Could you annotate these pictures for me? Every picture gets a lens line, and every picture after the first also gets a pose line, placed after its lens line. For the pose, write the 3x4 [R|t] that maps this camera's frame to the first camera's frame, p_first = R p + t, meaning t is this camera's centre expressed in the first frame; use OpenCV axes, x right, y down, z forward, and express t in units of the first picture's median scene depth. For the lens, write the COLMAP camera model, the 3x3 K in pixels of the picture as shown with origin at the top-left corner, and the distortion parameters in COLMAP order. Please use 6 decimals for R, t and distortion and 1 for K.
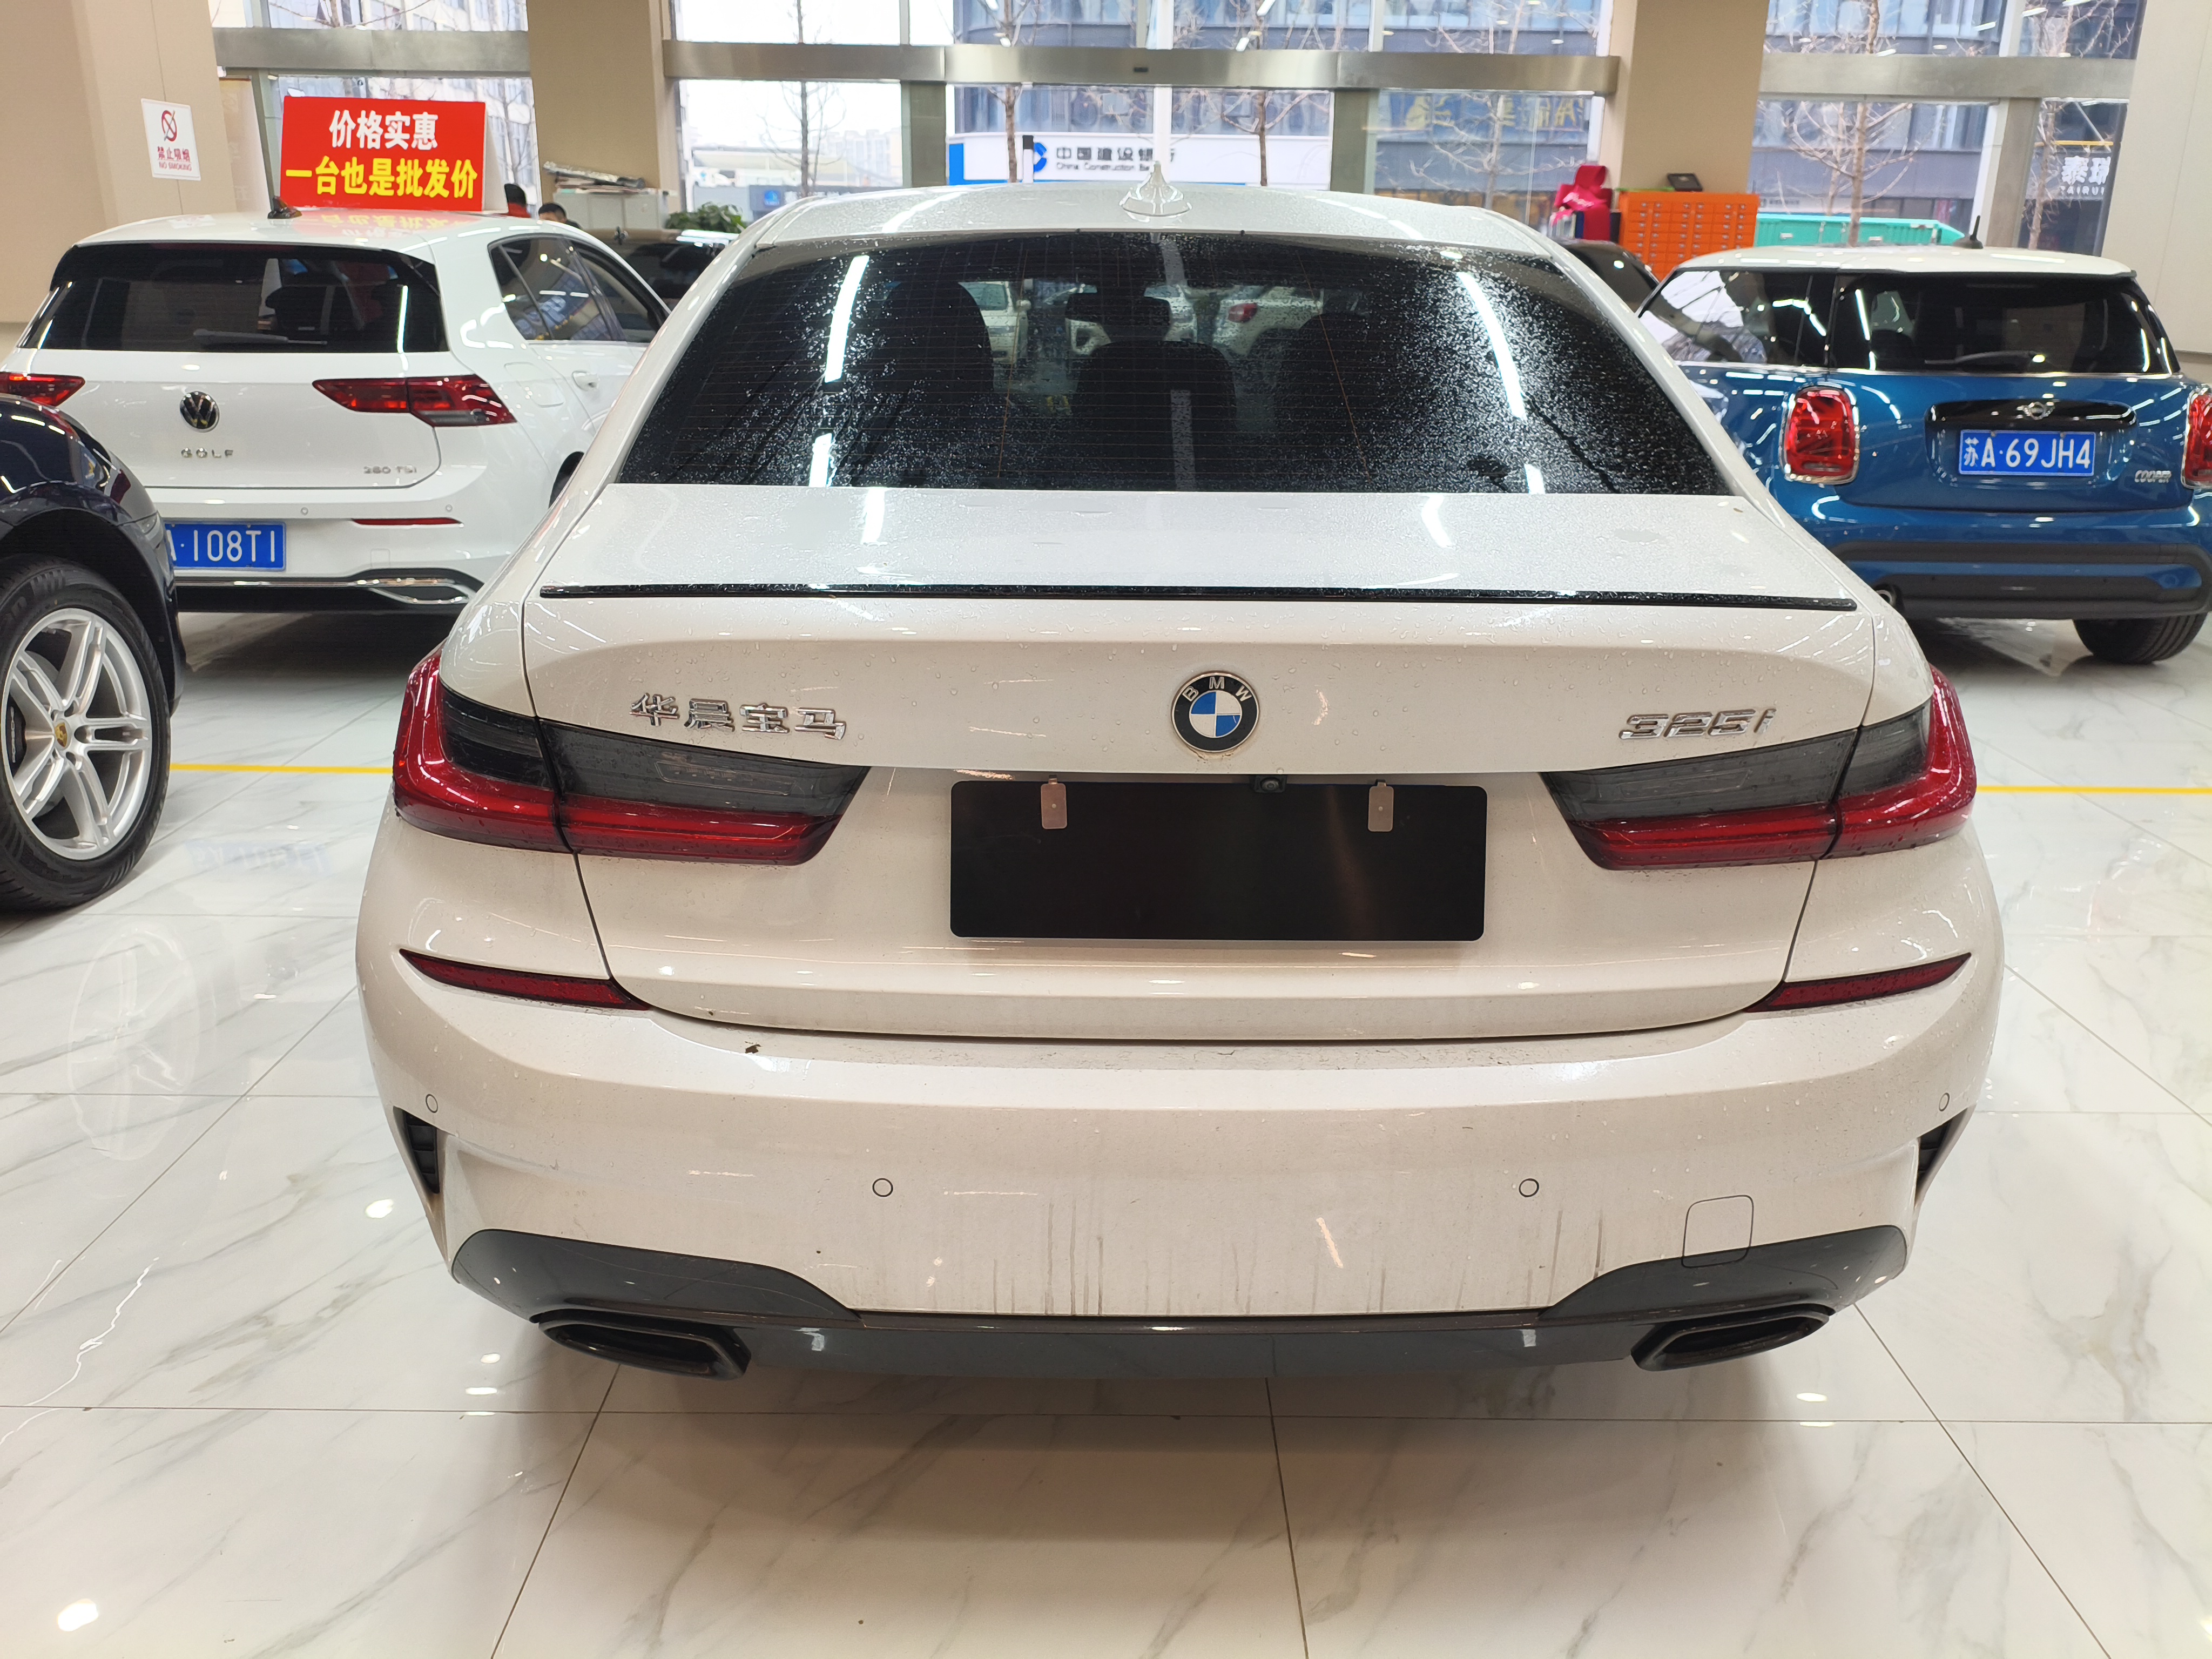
lens RADIAL K [[1709.2, 0, 1107.1], [0, 1709.2, 839.9], [0, 0, 1]] dist [-0.002814, -0.000739]
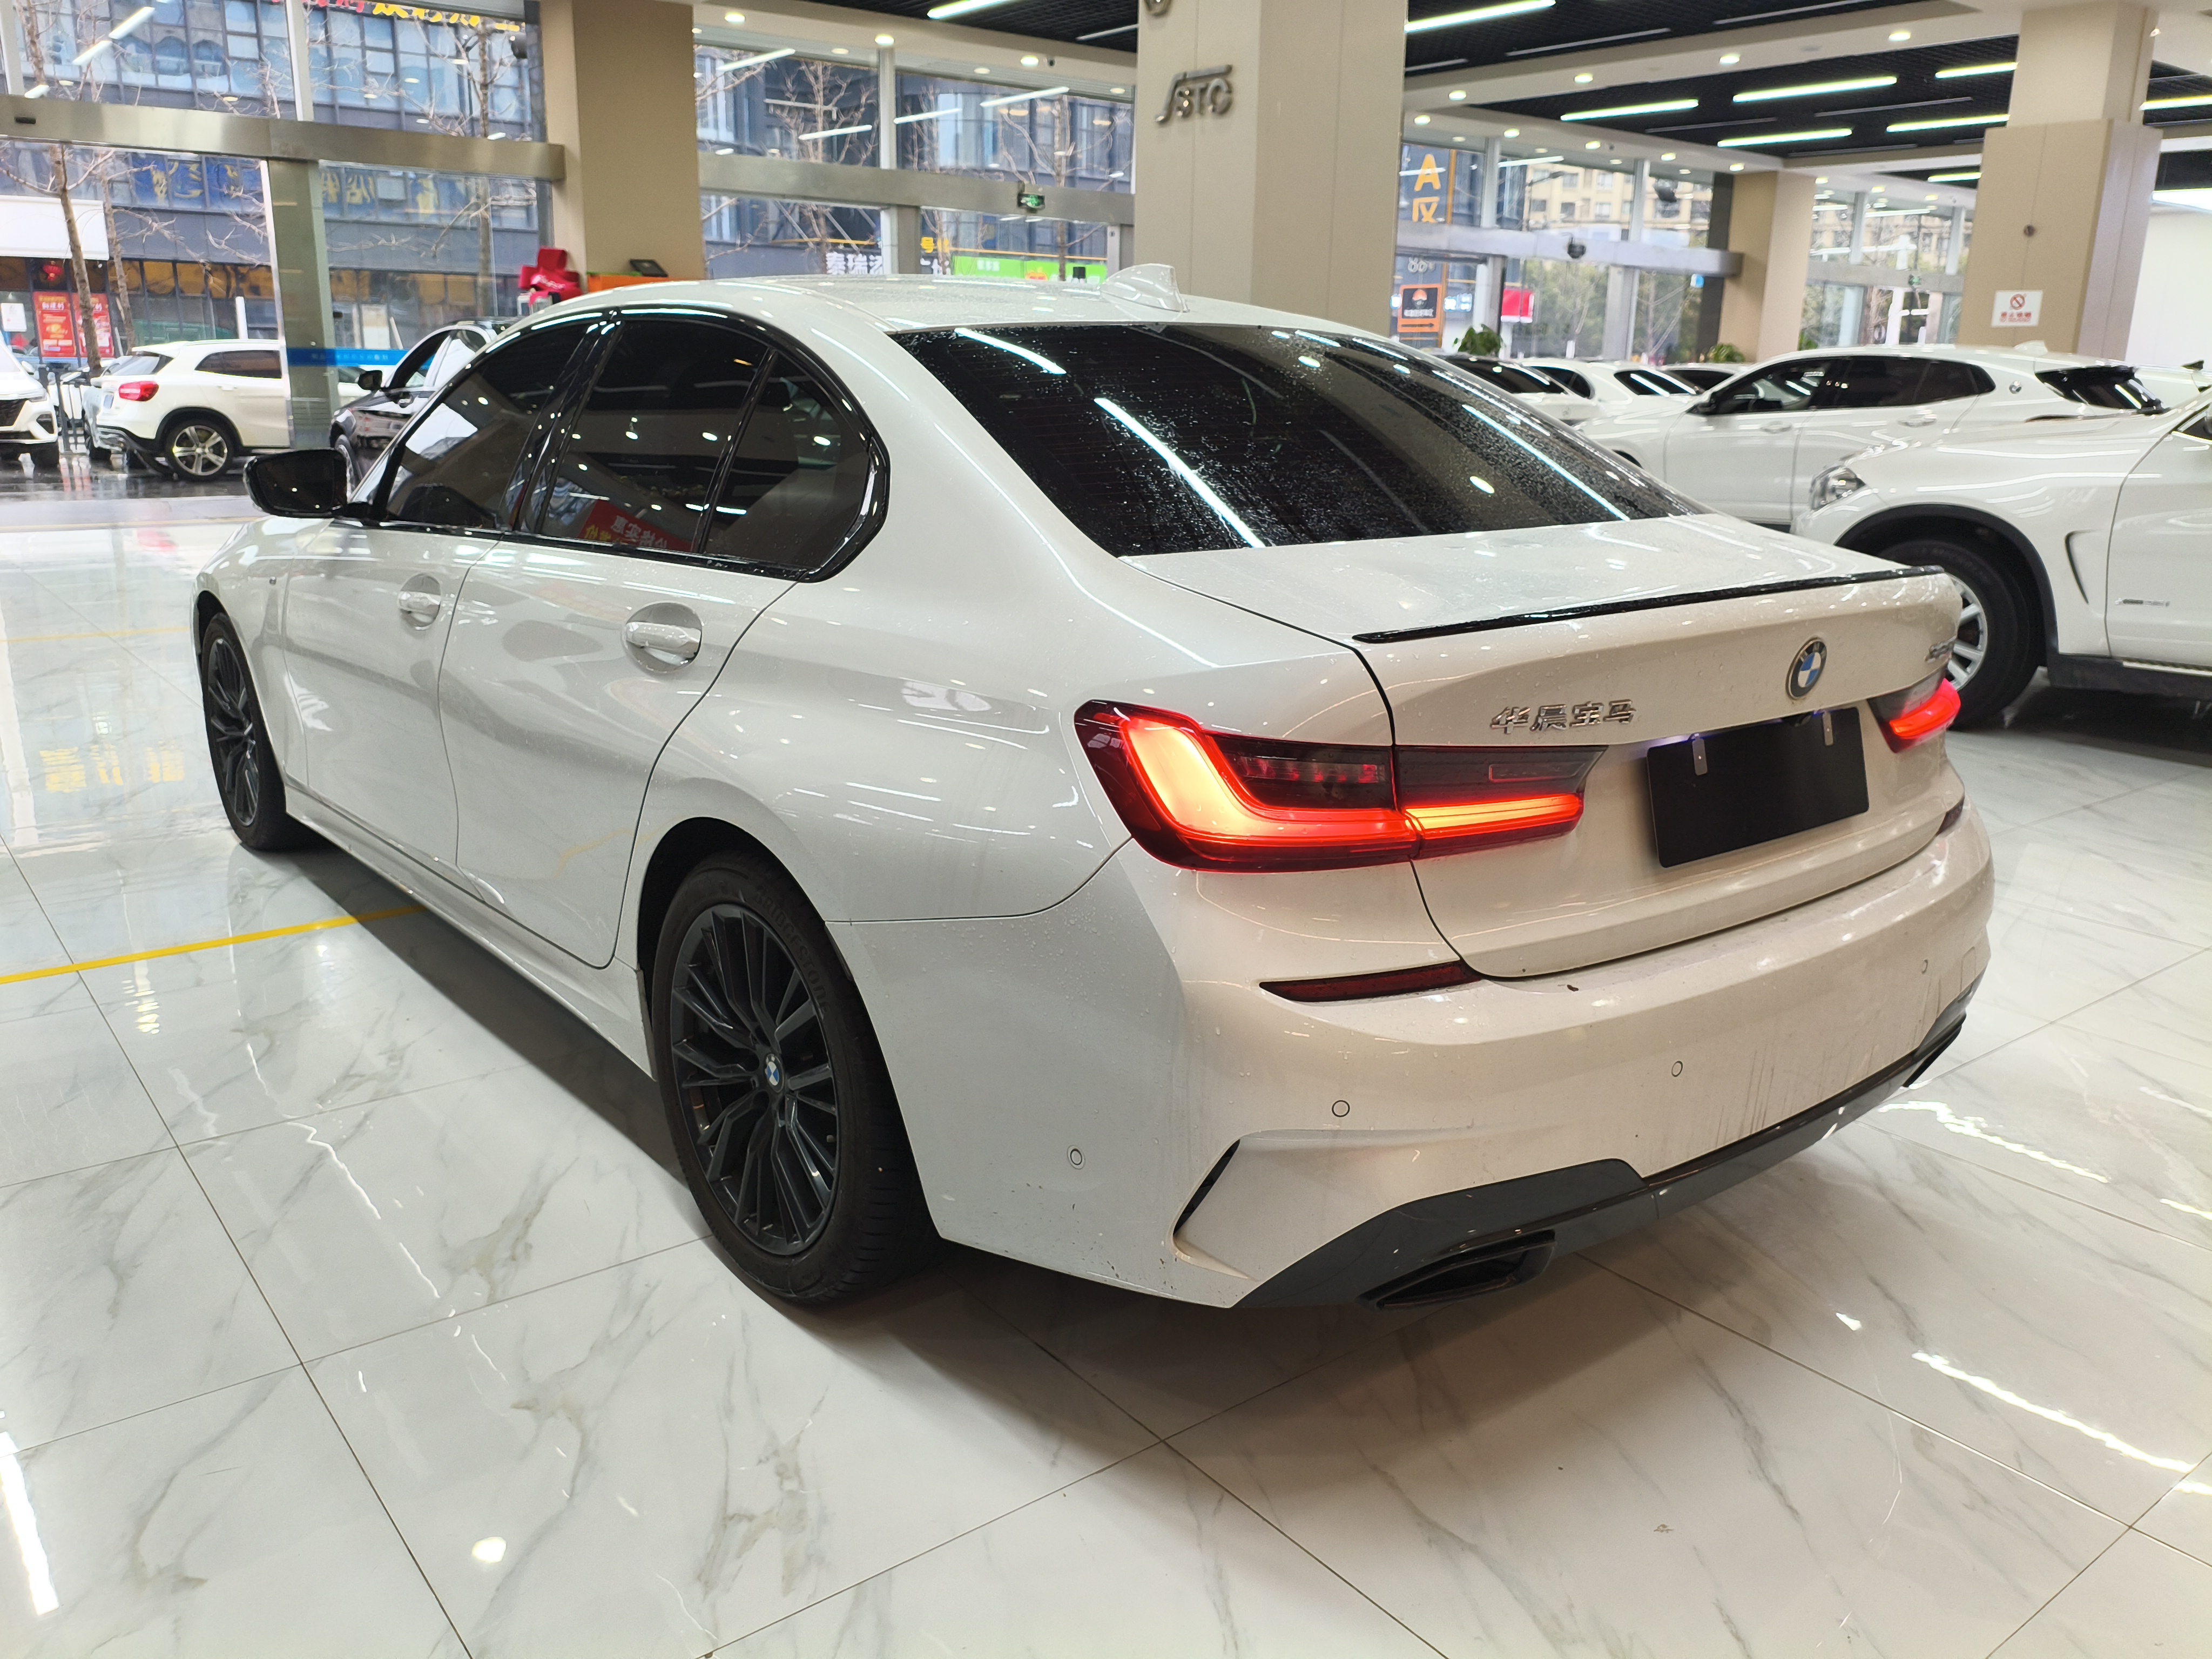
lens RADIAL K [[1695.3, 0, 1106.0], [0, 1695.3, 829.5], [0, 0, 1]] dist [0.011580, -0.006039]
pose [[0.796609, -0.163079, 0.582083, -0.960738], [0.189803, 0.981703, 0.015283, -0.058658], [-0.573925, 0.098306, 0.812986, 0.158834]]
